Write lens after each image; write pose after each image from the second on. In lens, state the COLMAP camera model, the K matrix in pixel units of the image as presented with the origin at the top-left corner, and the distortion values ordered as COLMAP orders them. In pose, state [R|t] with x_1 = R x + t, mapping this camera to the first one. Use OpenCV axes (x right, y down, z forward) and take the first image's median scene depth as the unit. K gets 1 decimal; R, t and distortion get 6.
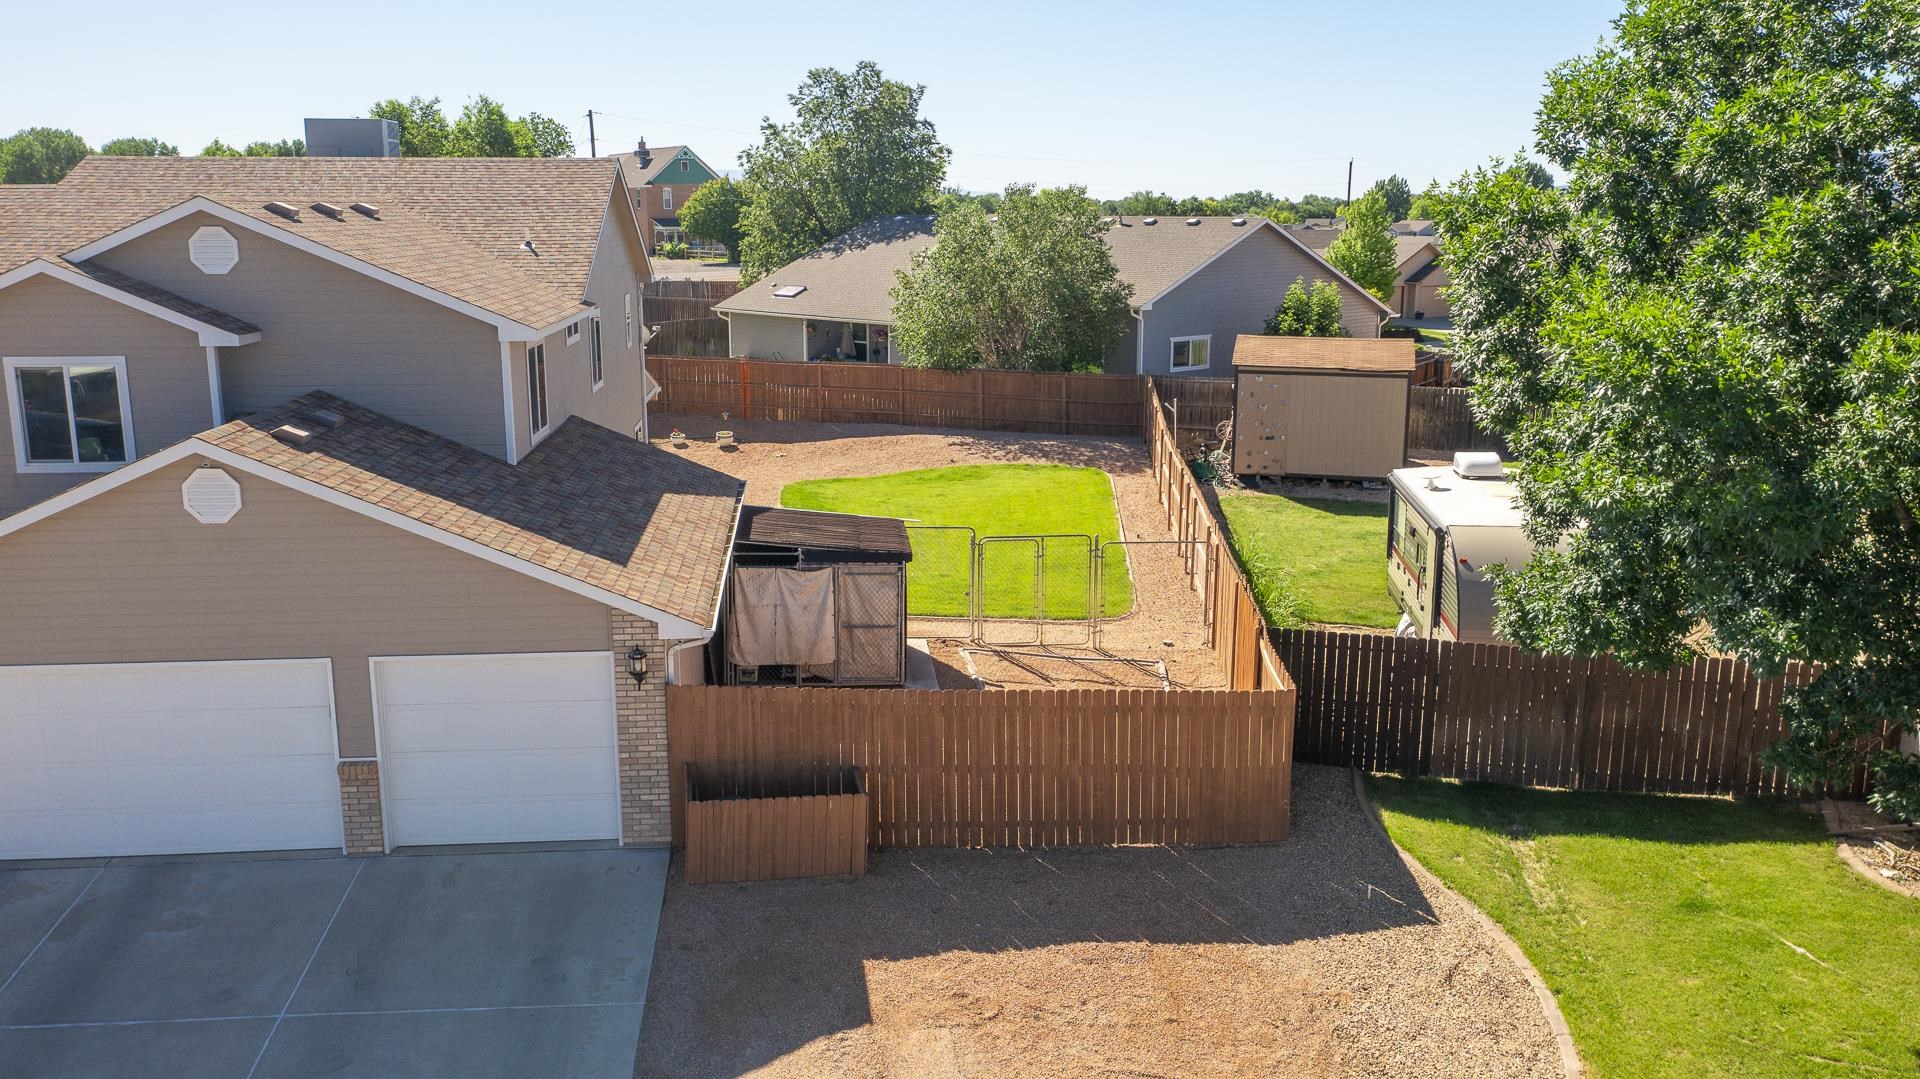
lens RADIAL K [[1526.6, 0, 958.2], [0, 1526.6, 527.1], [0, 0, 1]] dist [-0.016807, 0.007735]
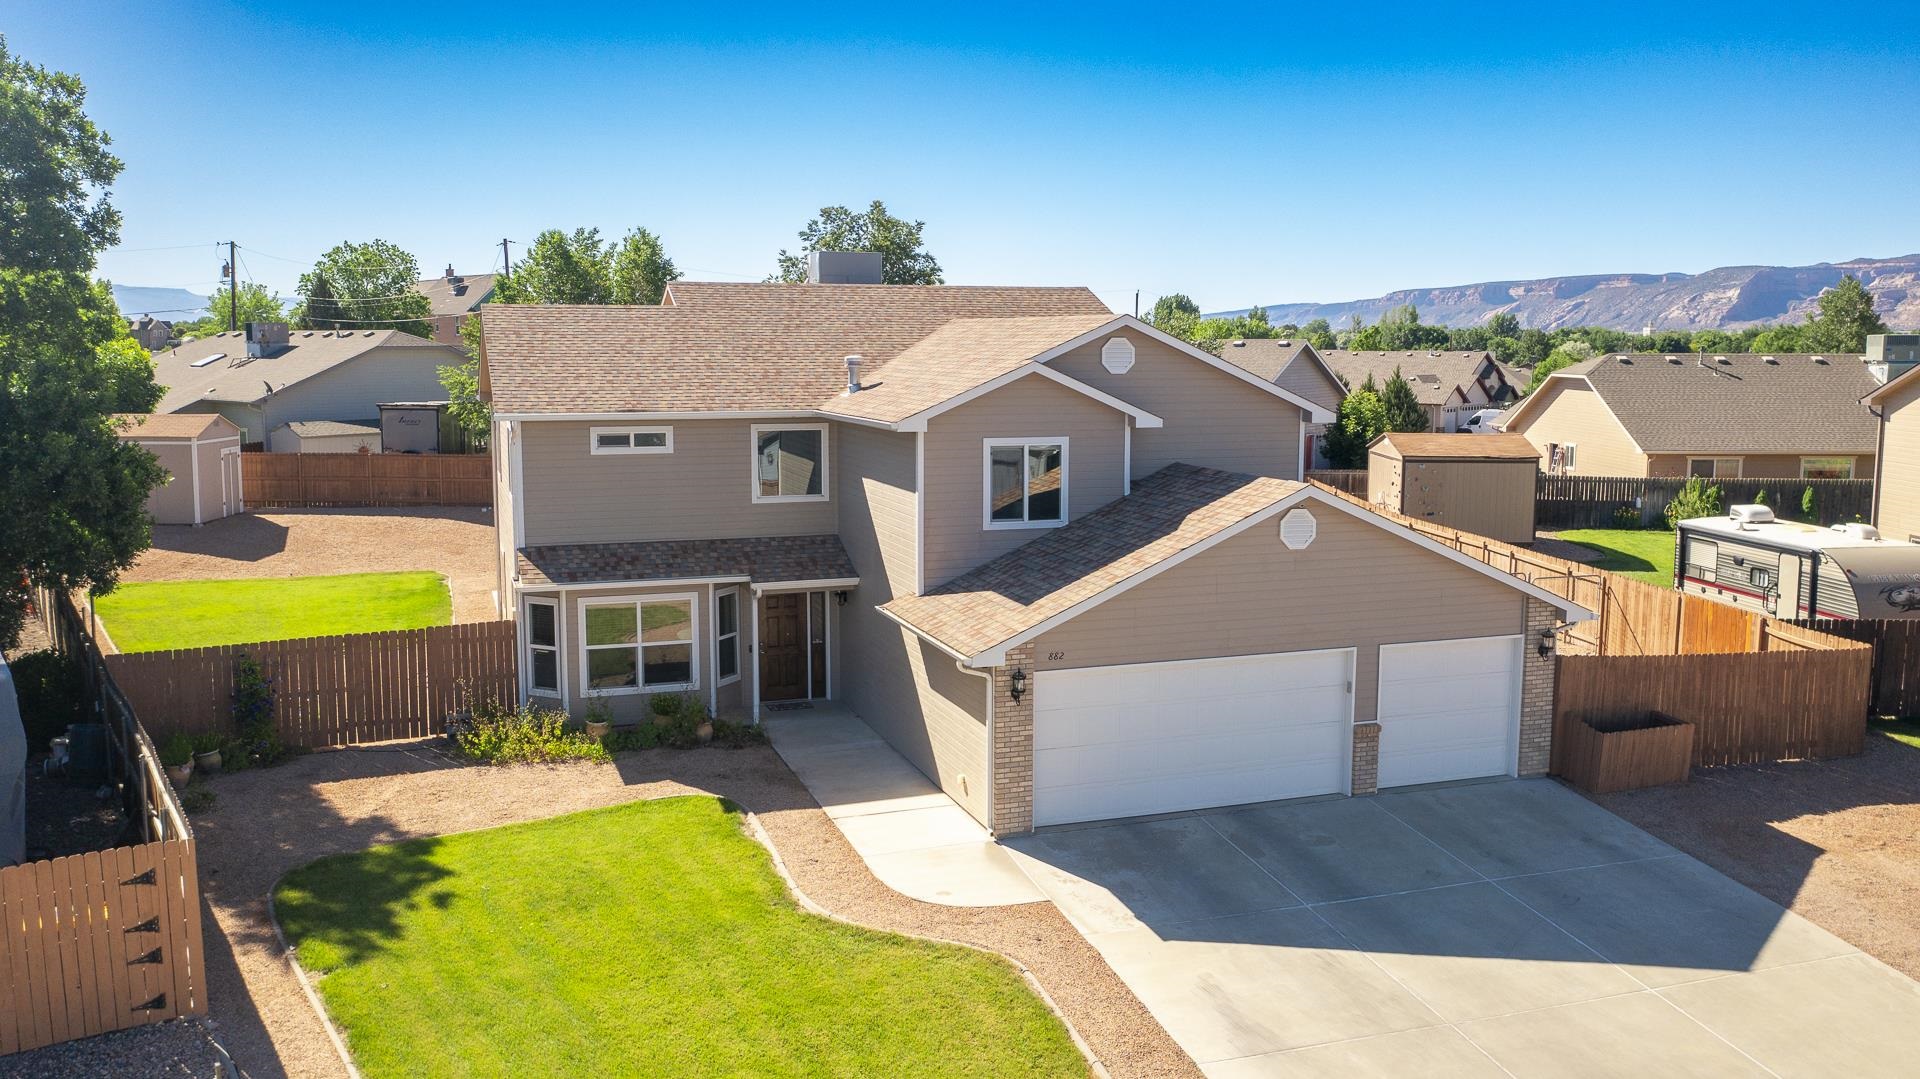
lens RADIAL K [[1526.6, 0, 958.1], [0, 1526.6, 522.1], [0, 0, 1]] dist [-0.016807, 0.007735]
pose [[0.971118, -0.028060, 0.236944, -0.953142], [0.048138, 0.995681, -0.079382, 0.057901], [-0.233693, 0.088495, 0.968275, -0.224783]]
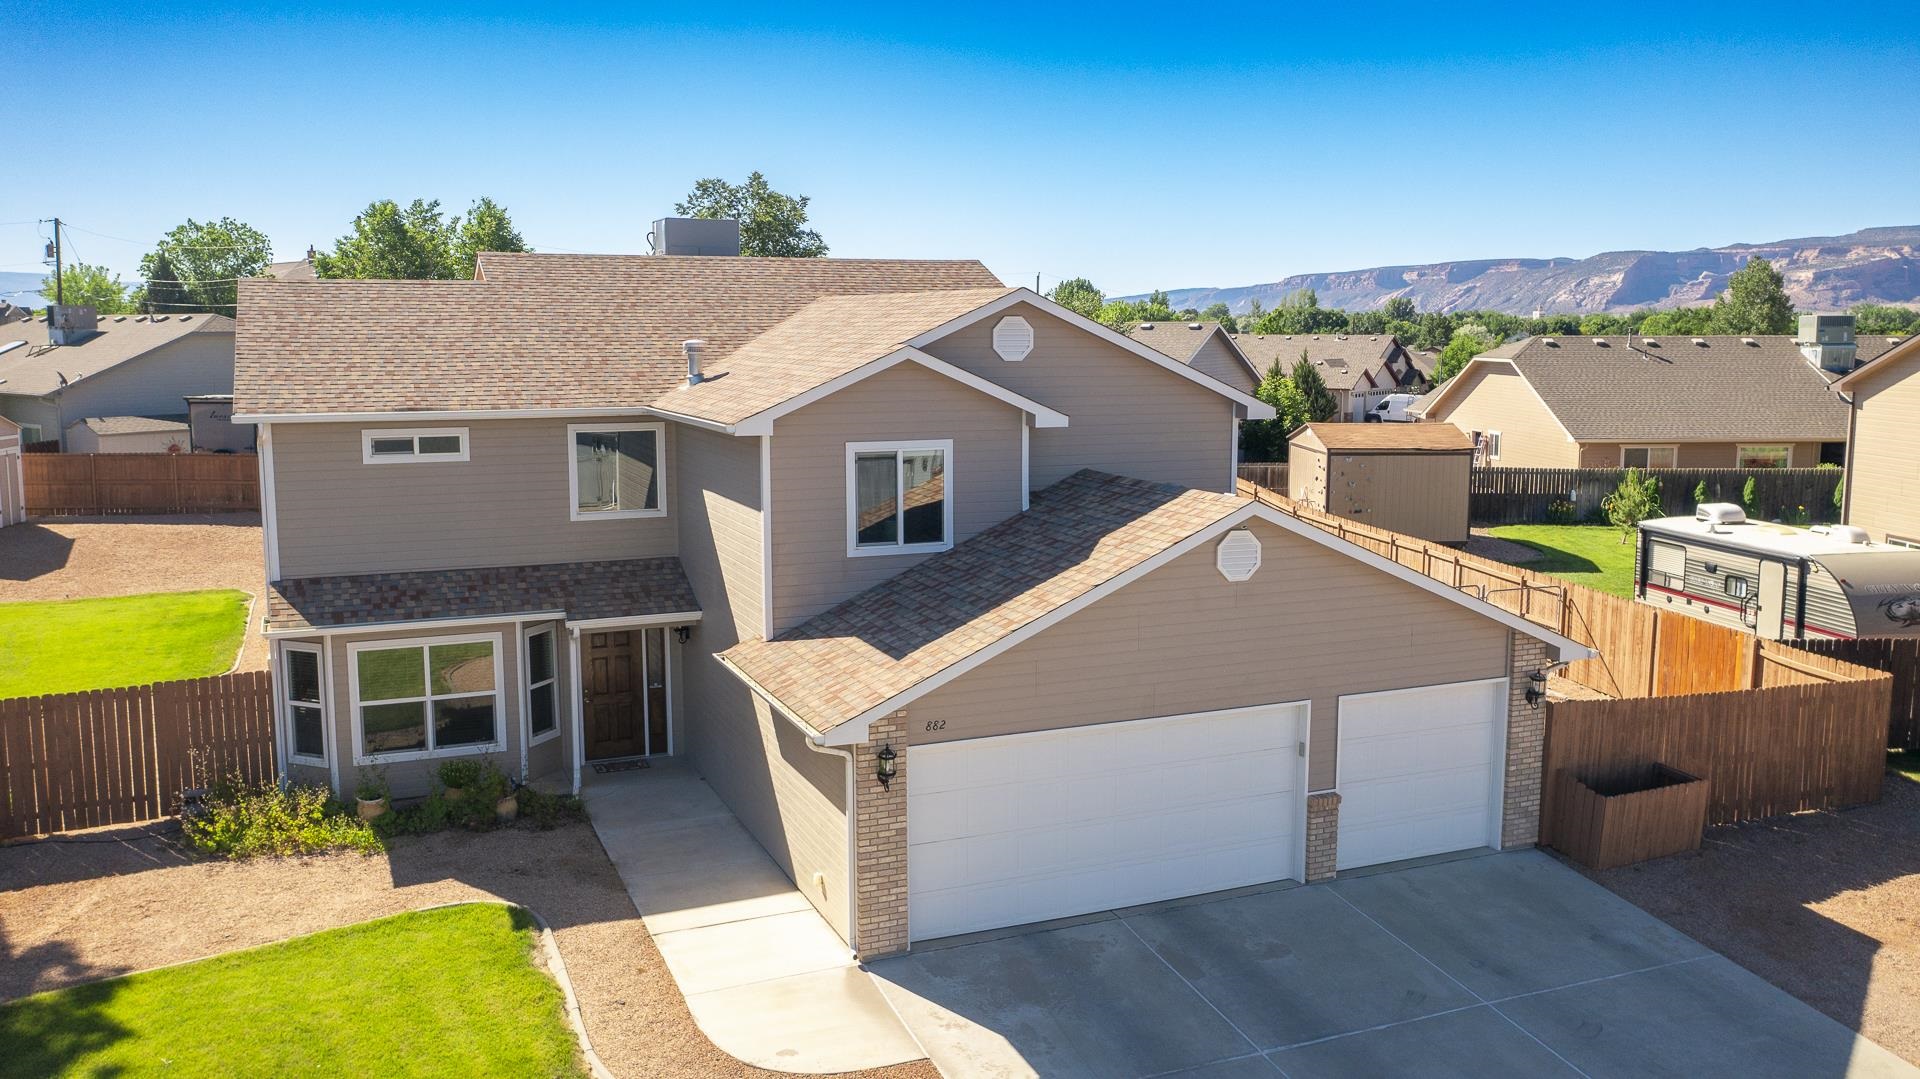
lens RADIAL K [[1526.6, 0, 957.8], [0, 1526.6, 530.8], [0, 0, 1]] dist [-0.016807, 0.007735]
pose [[0.954027, -0.041990, 0.296766, -0.861807], [0.062757, 0.996175, -0.060798, 0.013224], [-0.293078, 0.076628, 0.953013, 0.011641]]
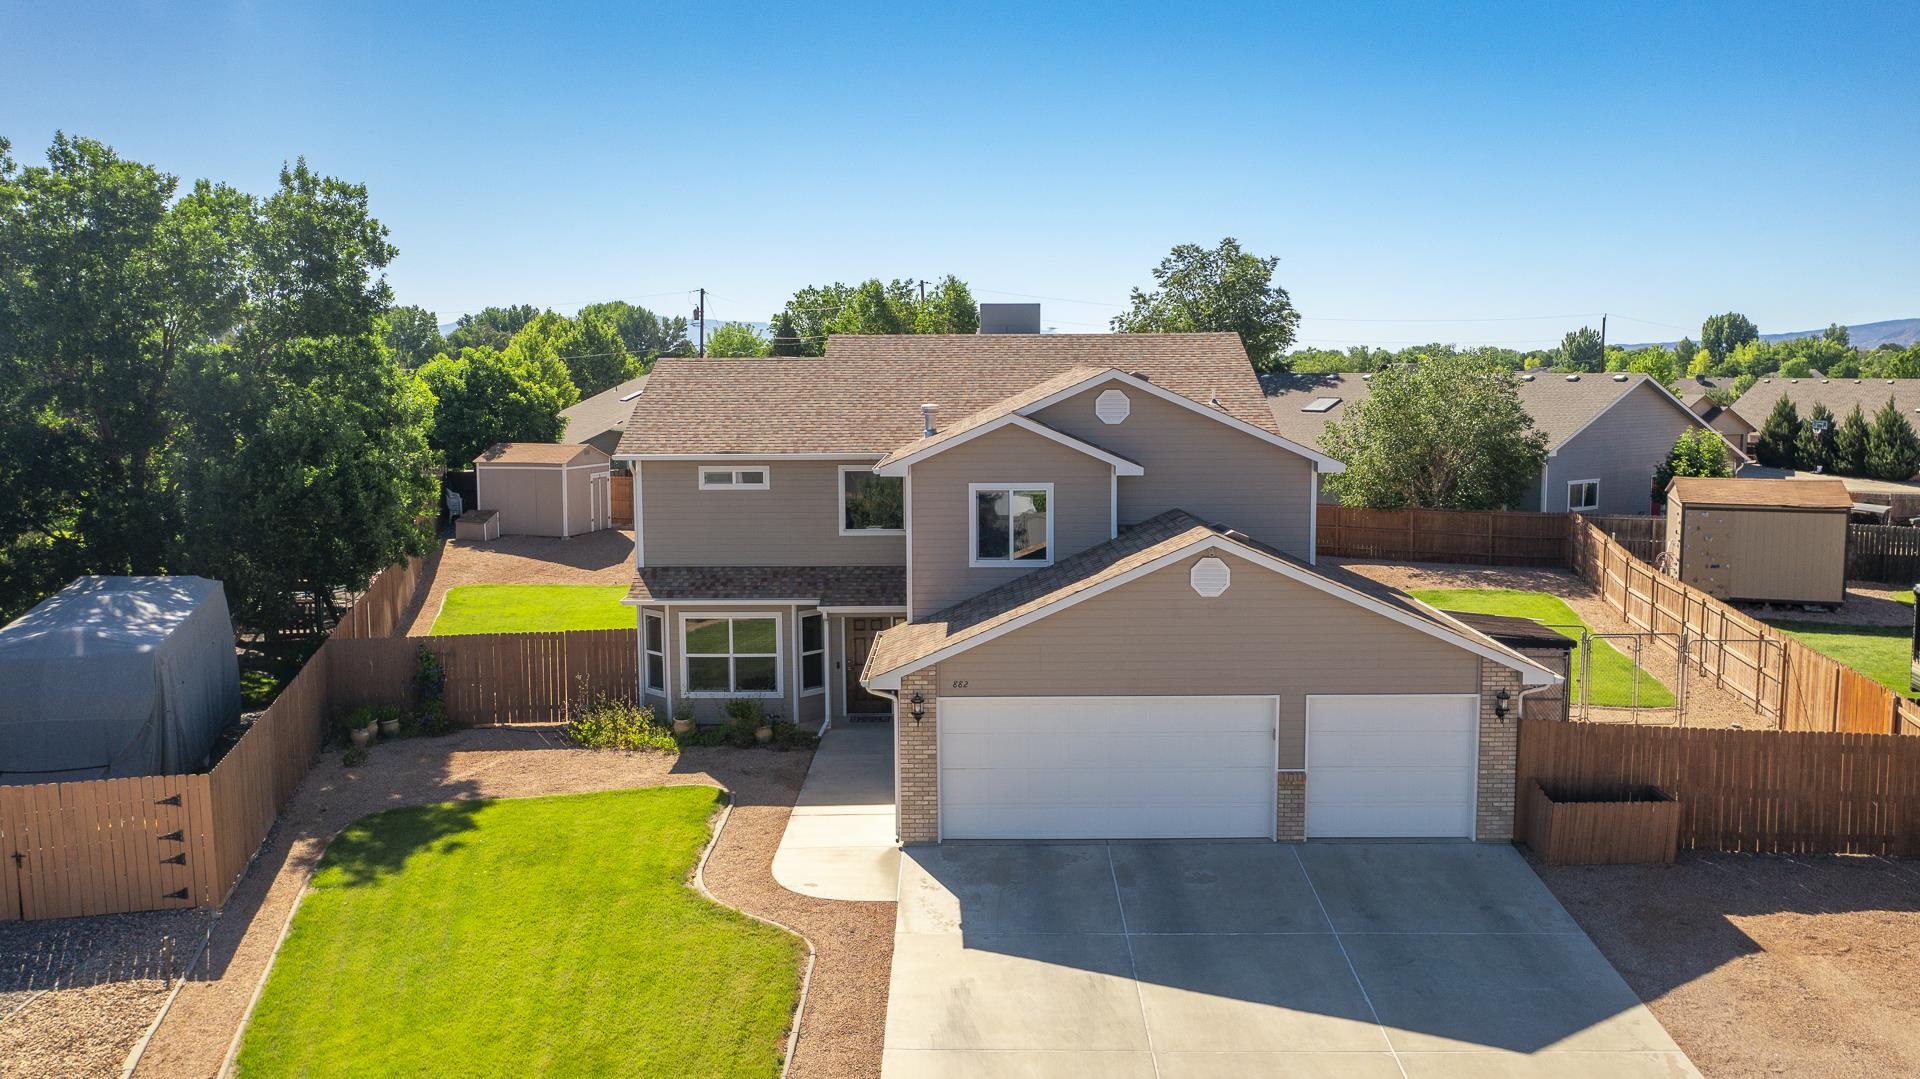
lens RADIAL K [[1526.6, 0, 956.4], [0, 1526.6, 527.2], [0, 0, 1]] dist [-0.016807, 0.007735]
pose [[0.994501, 0.003184, -0.104680, -0.493689], [-0.013546, 0.995052, -0.098427, 0.065562], [0.103848, 0.099304, 0.989623, -0.377803]]
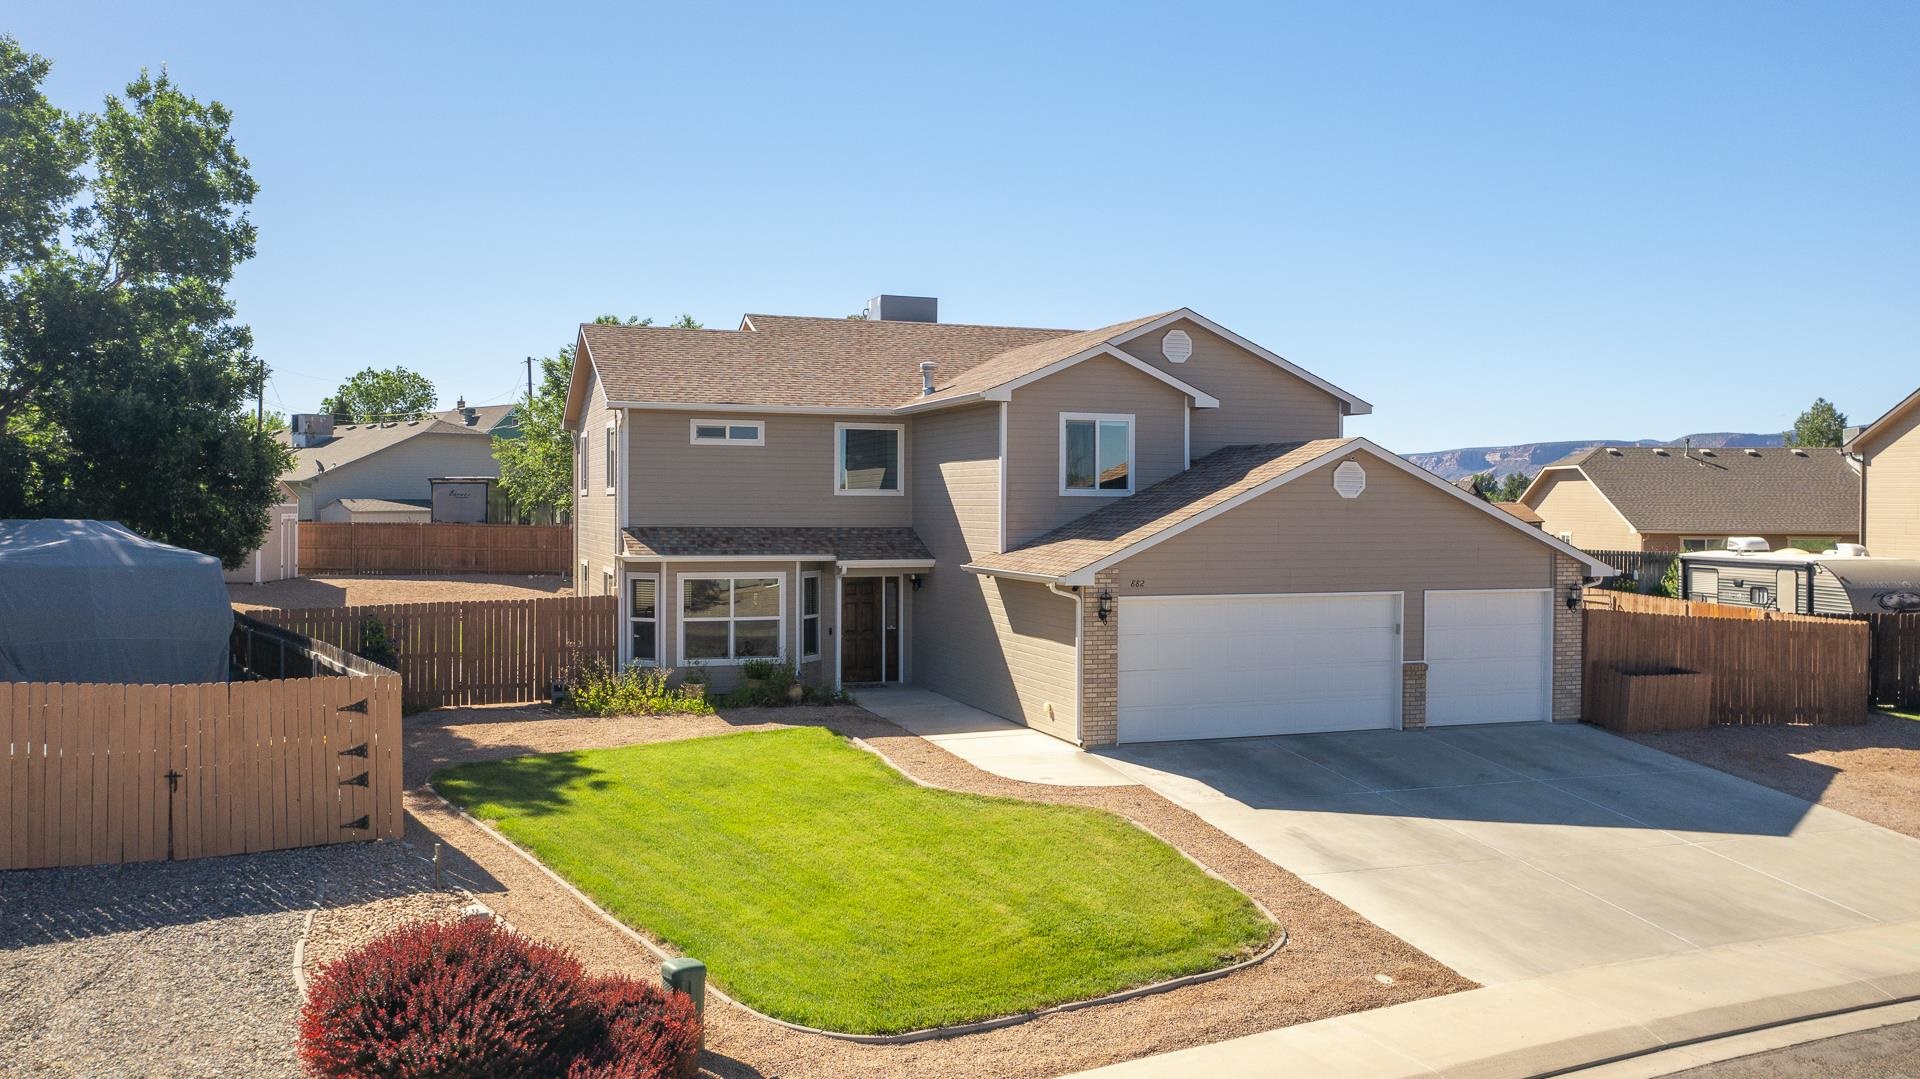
lens RADIAL K [[1526.6, 0, 956.3], [0, 1526.6, 546.3], [0, 0, 1]] dist [-0.016807, 0.007735]
pose [[0.968595, -0.003043, 0.248624, -1.070923], [0.046651, 0.984392, -0.169693, 0.244344], [-0.244227, 0.175962, 0.953620, -0.297301]]
